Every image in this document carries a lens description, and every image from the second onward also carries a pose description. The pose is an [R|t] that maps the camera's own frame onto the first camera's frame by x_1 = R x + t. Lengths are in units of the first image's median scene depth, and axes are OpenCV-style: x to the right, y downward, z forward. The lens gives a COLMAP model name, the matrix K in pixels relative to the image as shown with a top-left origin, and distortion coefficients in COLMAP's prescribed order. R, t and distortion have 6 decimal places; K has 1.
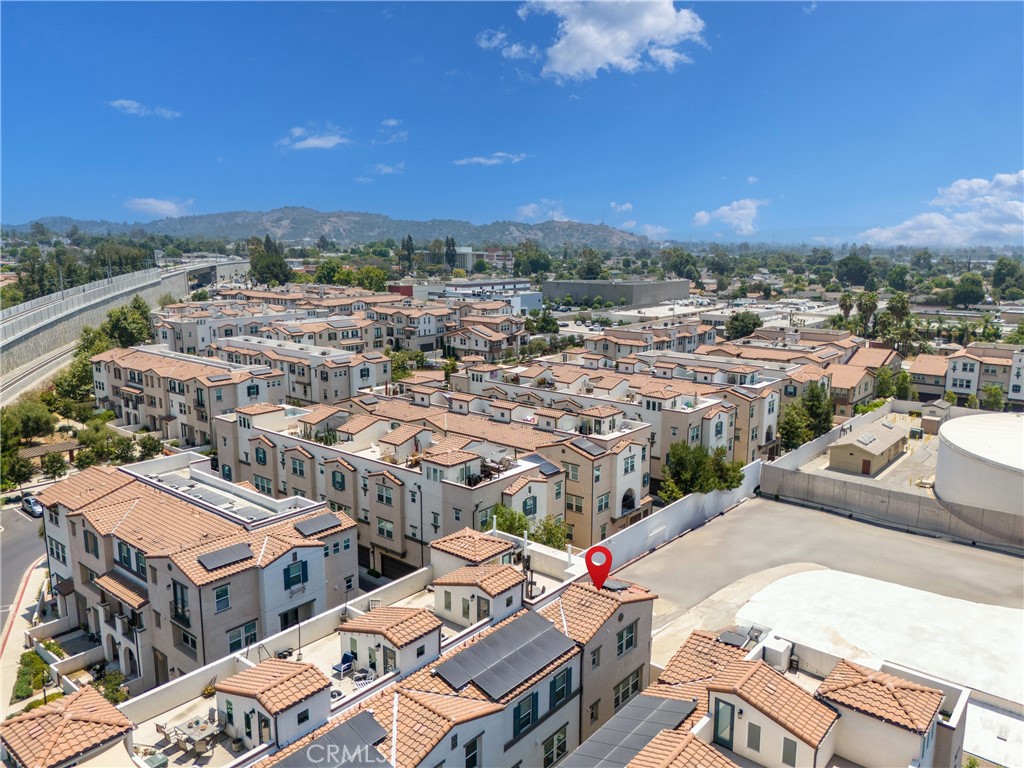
lens RADIAL K [[765.8, 0, 511.3], [0, 765.8, 383.0], [0, 0, 1]] dist [0.049556, -0.044704]
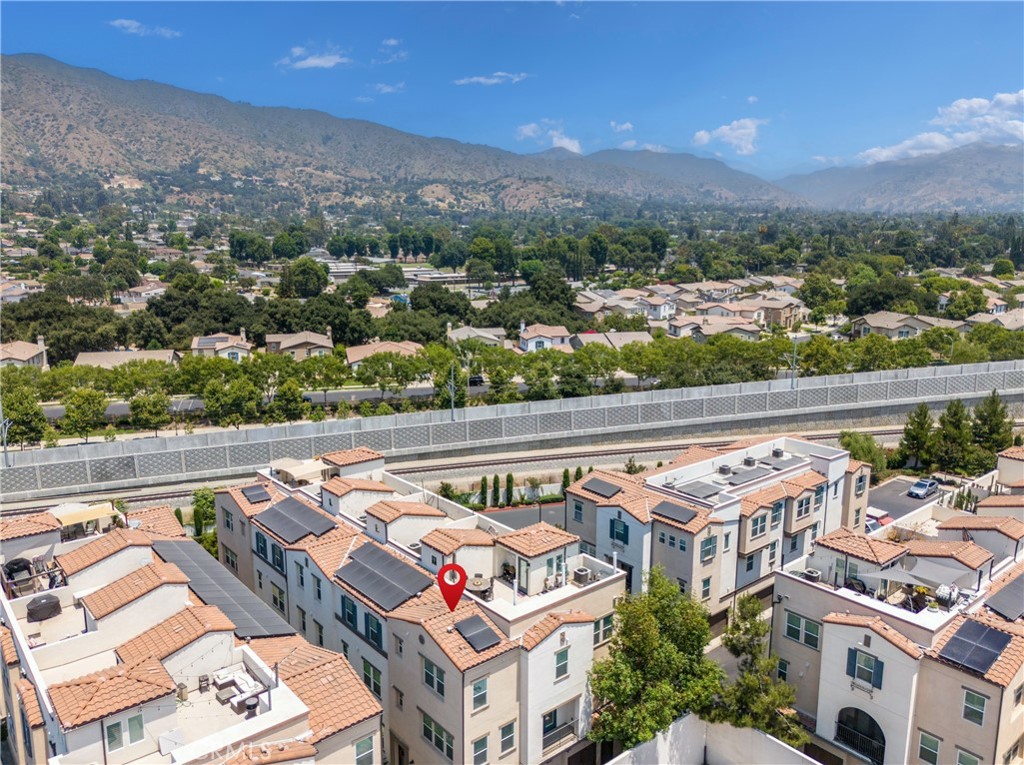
lens RADIAL K [[765.8, 0, 511.8], [0, 765.8, 381.0], [0, 0, 1]] dist [0.049556, -0.044704]
pose [[-0.175655, 0.184549, -0.966999, 0.789800], [-0.187855, 0.957938, 0.216944, -0.173242], [0.966362, 0.219763, -0.133598, 0.961839]]
